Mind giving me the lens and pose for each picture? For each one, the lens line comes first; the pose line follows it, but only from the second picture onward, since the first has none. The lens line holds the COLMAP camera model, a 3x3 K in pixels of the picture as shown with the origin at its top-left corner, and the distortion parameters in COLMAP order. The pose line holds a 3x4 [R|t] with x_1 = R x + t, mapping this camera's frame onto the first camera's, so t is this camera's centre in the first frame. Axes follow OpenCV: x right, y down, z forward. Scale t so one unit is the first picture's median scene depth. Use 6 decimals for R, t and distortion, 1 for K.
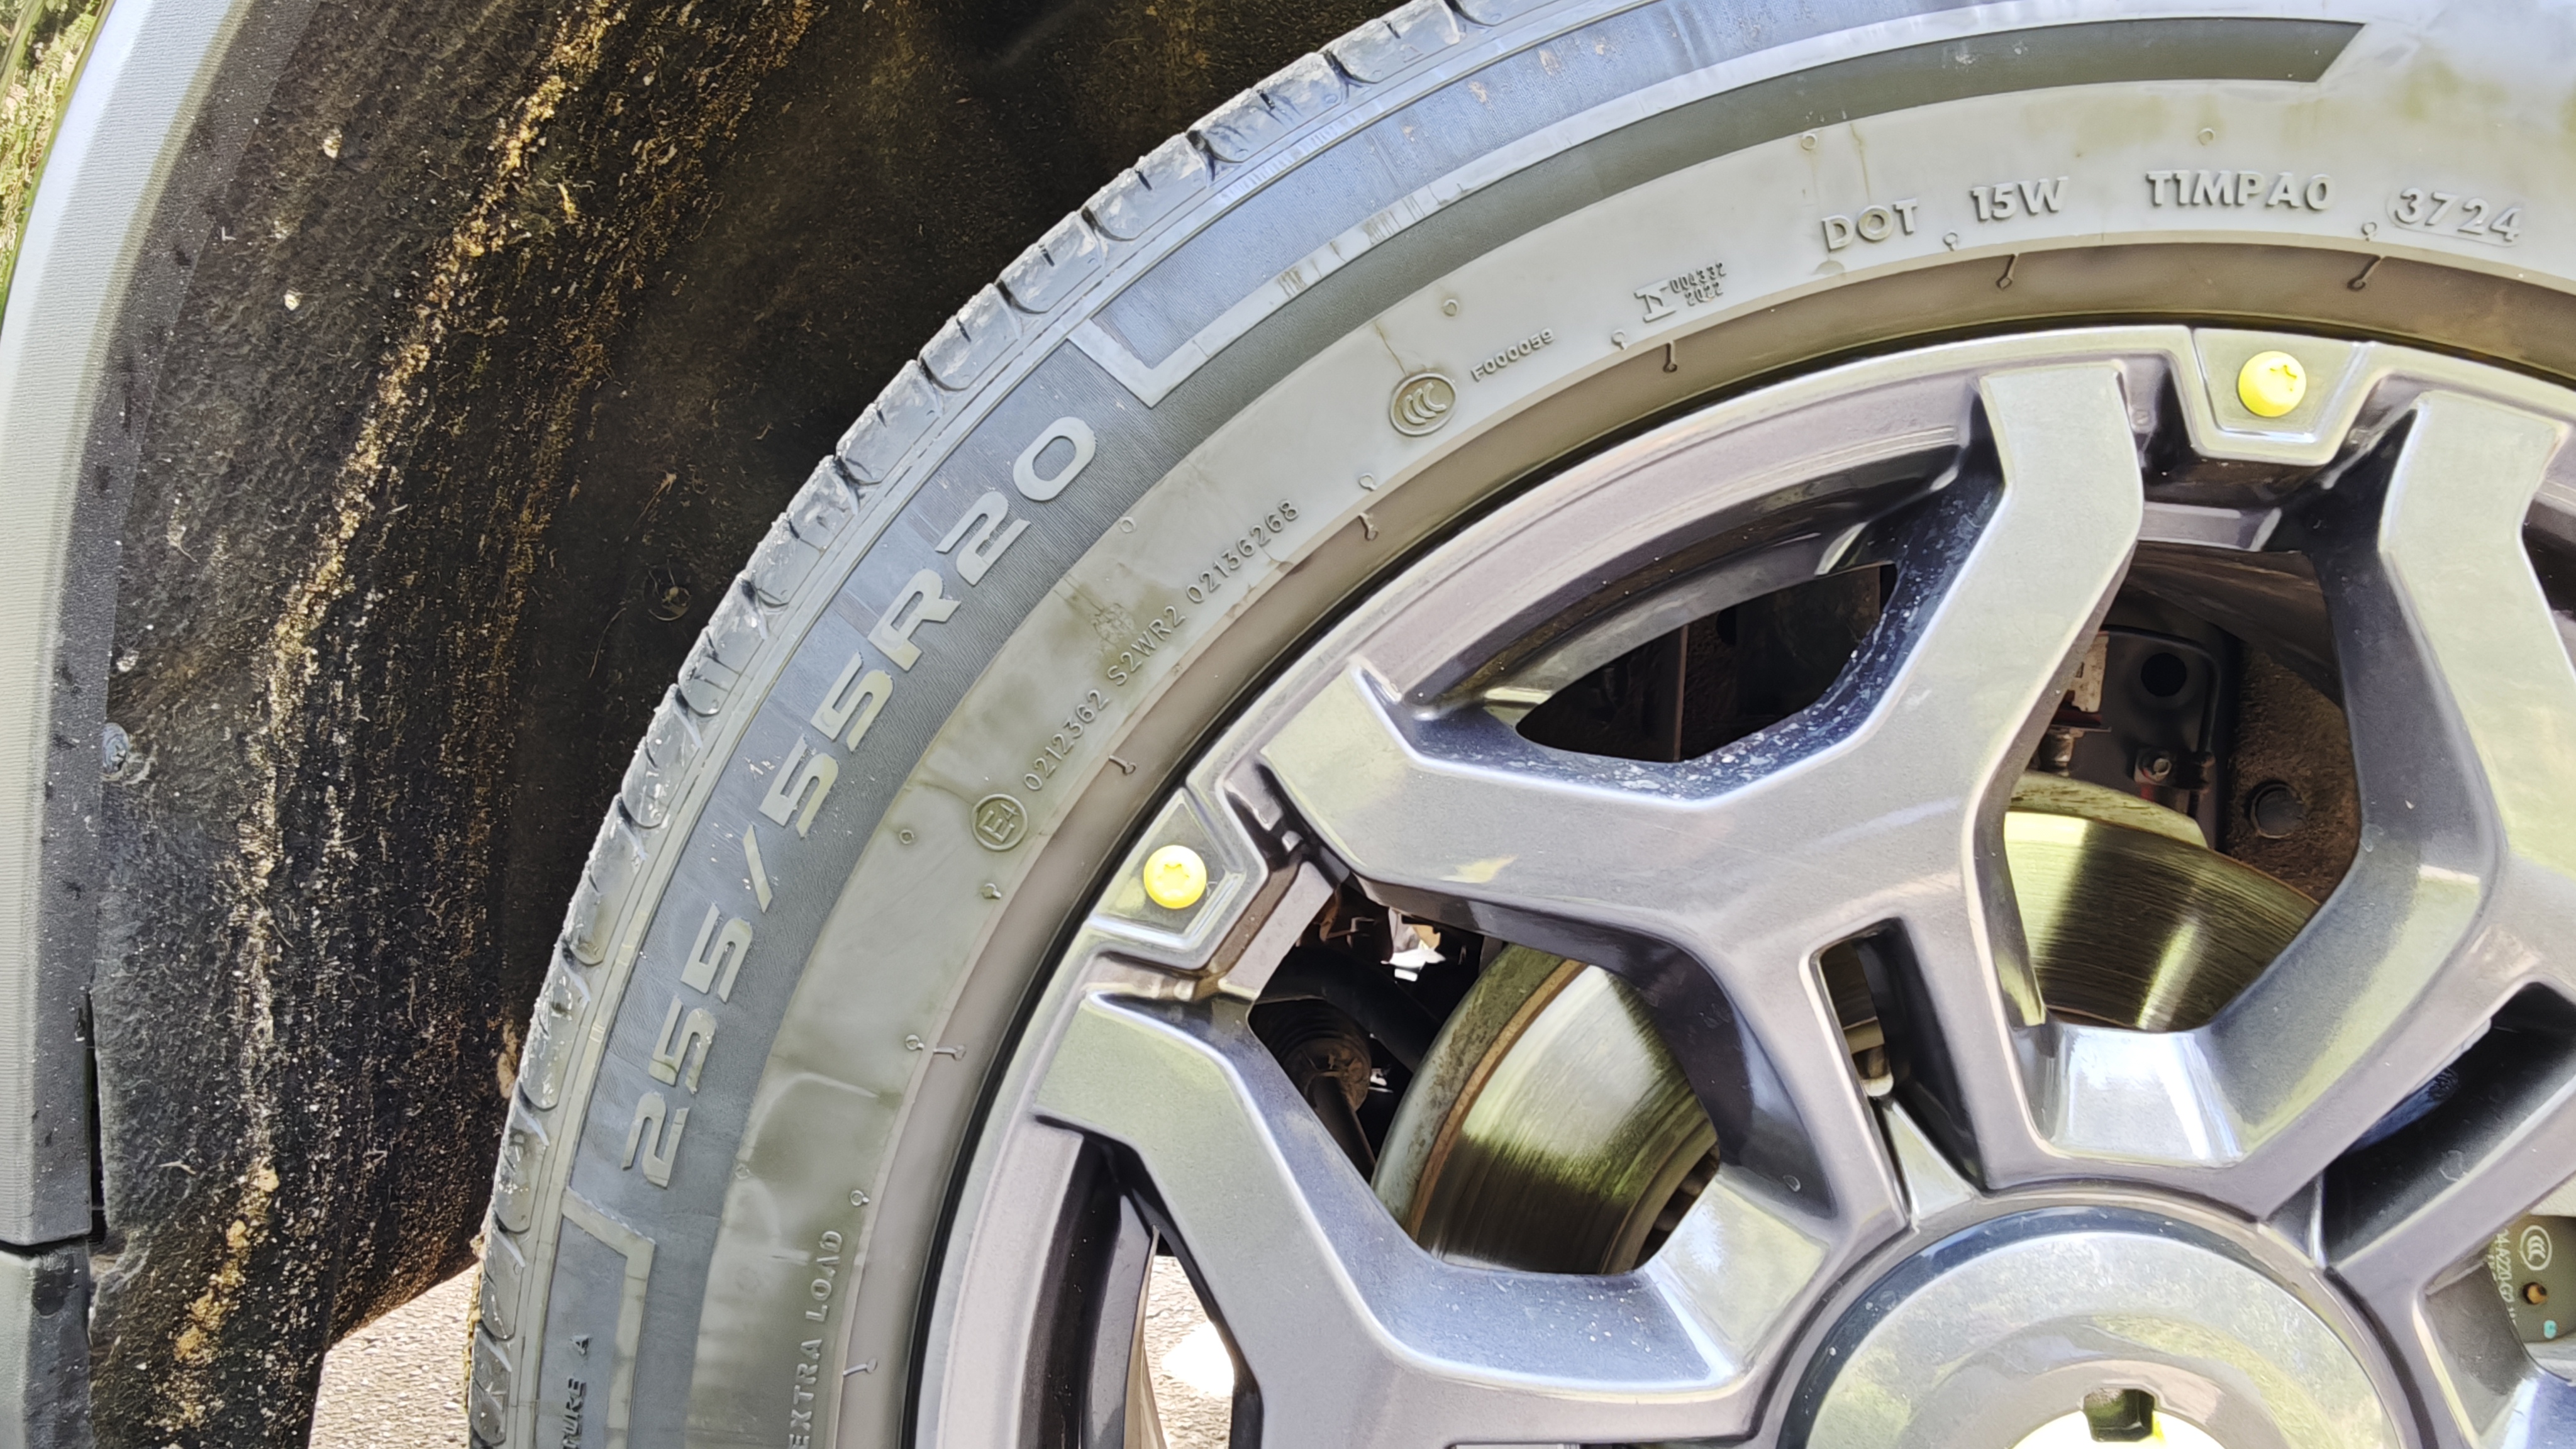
lens RADIAL K [[1748.5, 0, 1292.6], [0, 1748.5, 750.1], [0, 0, 1]] dist [-0.003012, 0.002461]
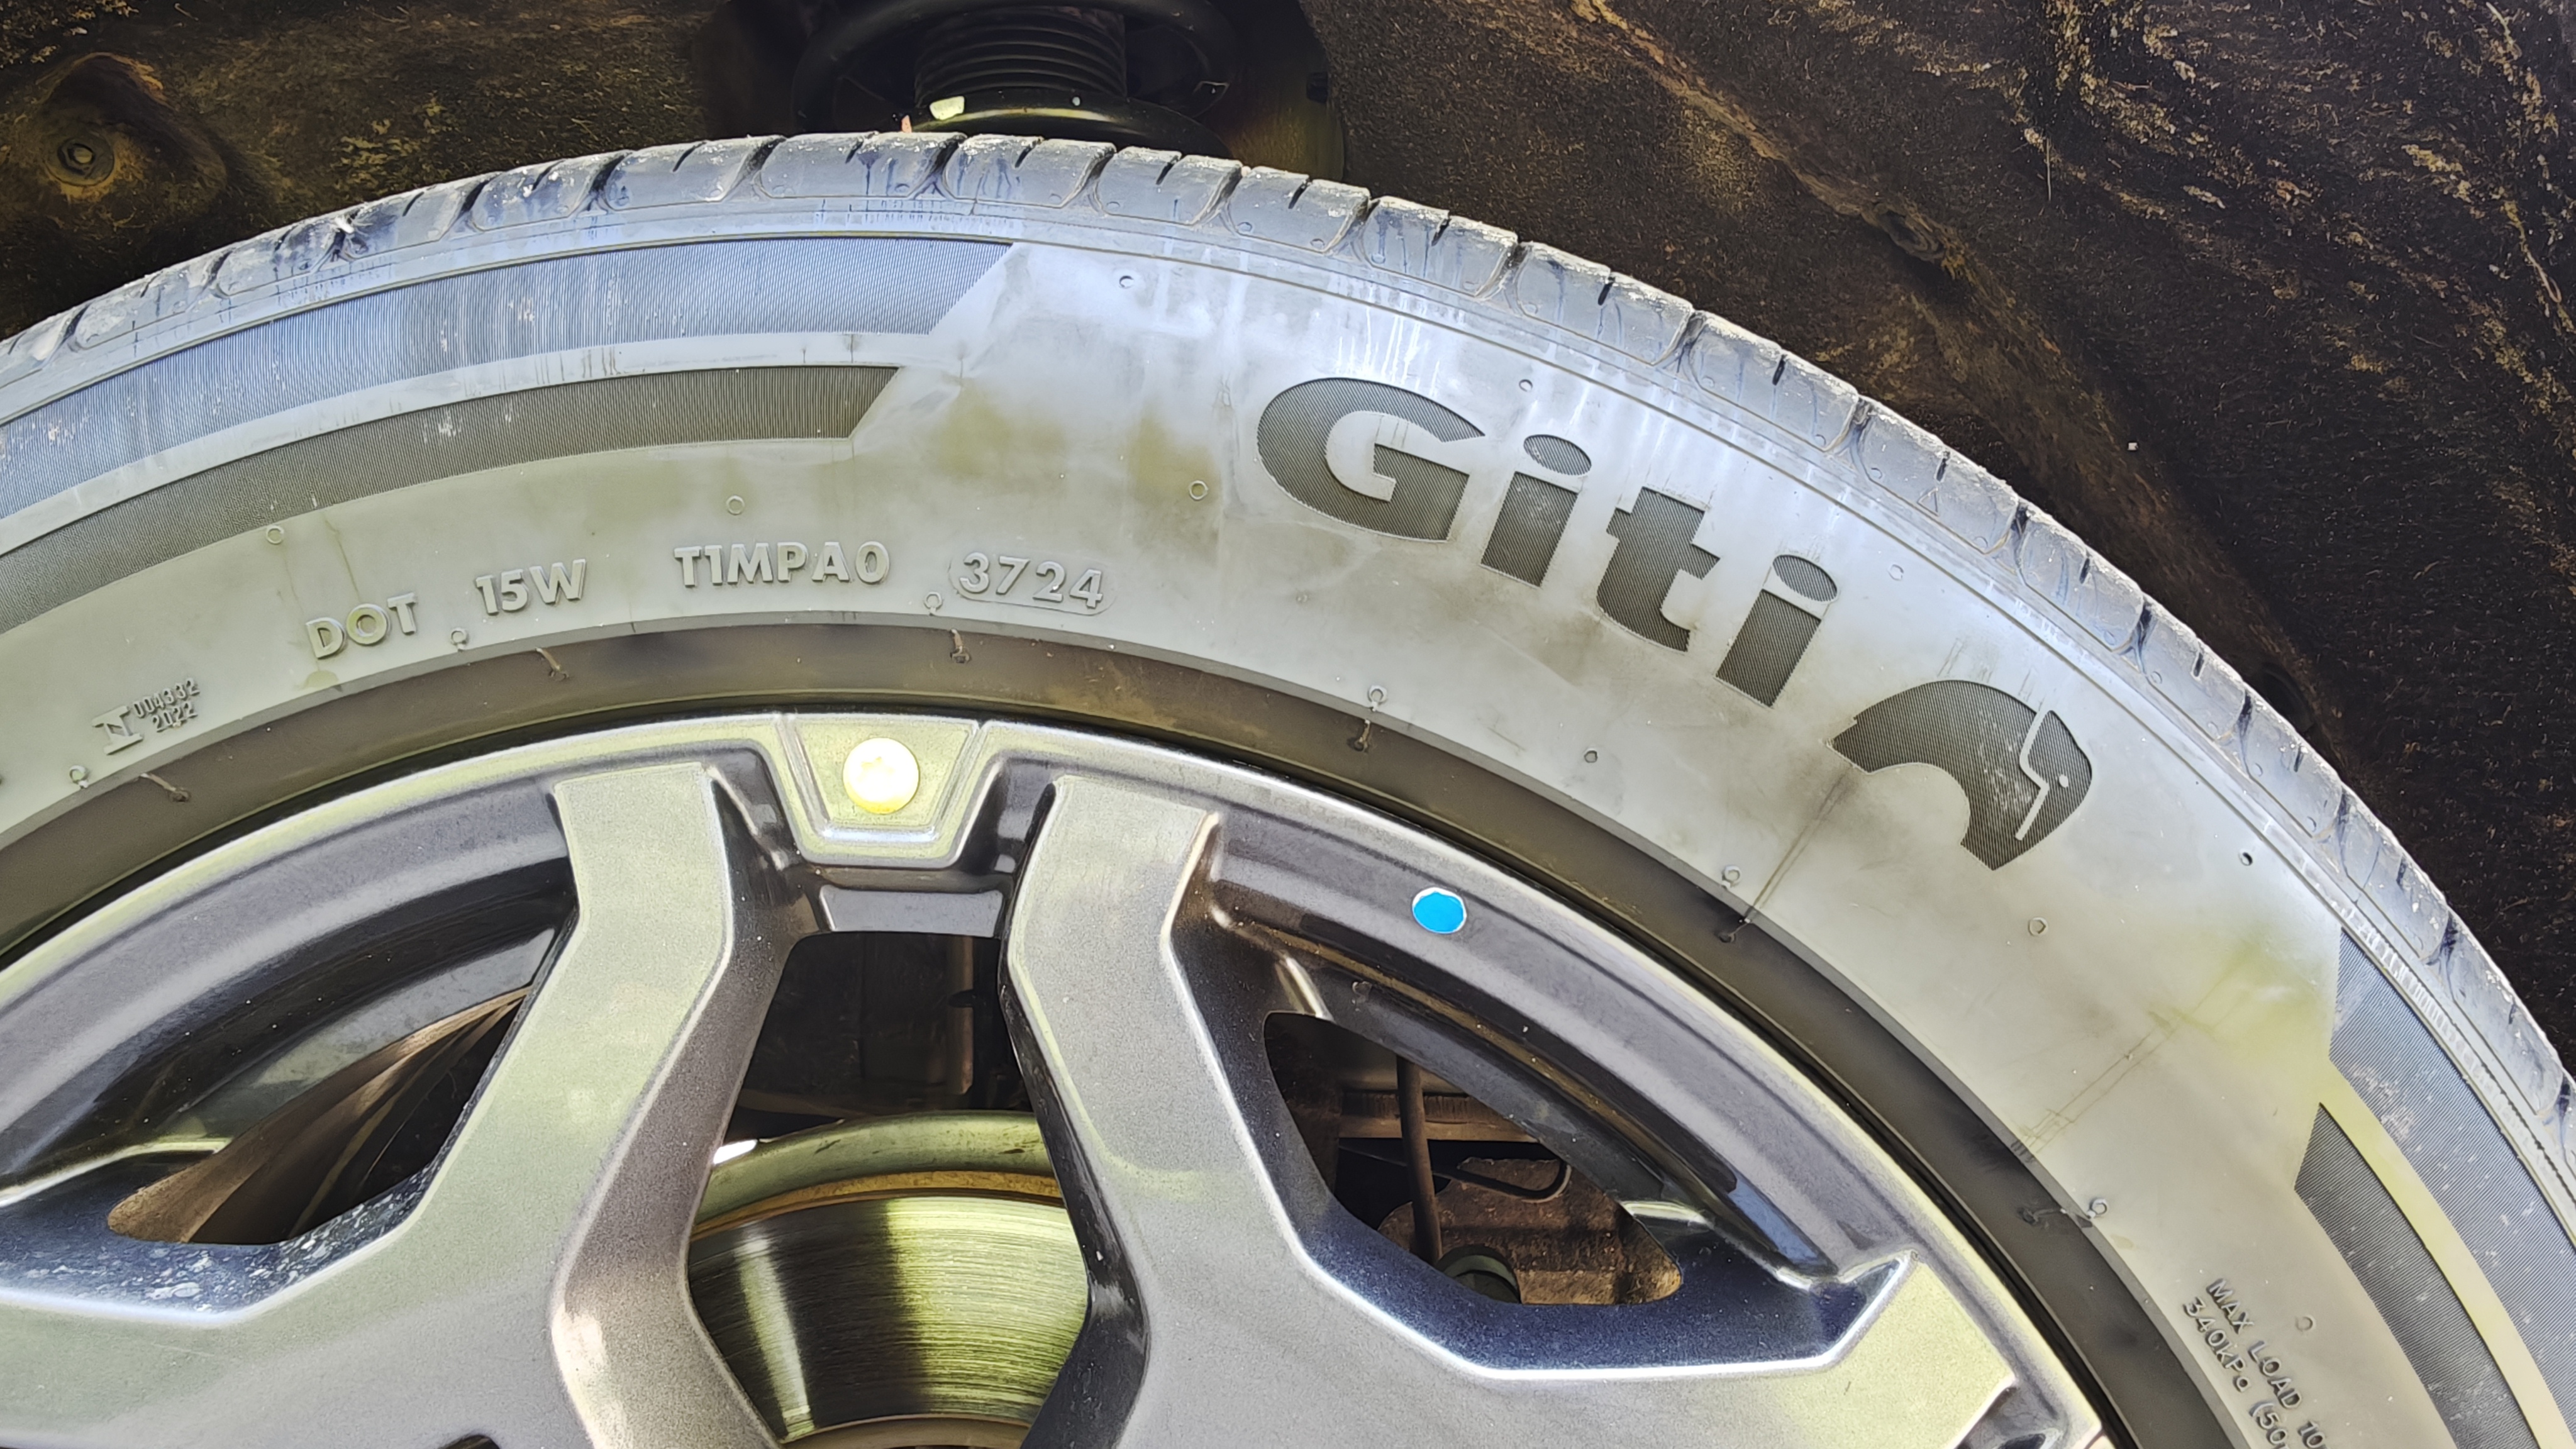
lens RADIAL K [[1748.5, 0, 1292.6], [0, 1748.5, 750.1], [0, 0, 1]] dist [-0.003012, 0.002461]
pose [[0.997964, -0.060020, 0.021592, 0.739234], [0.060831, 0.997383, -0.039086, -0.175190], [-0.019190, 0.040320, 0.999003, 0.143658]]
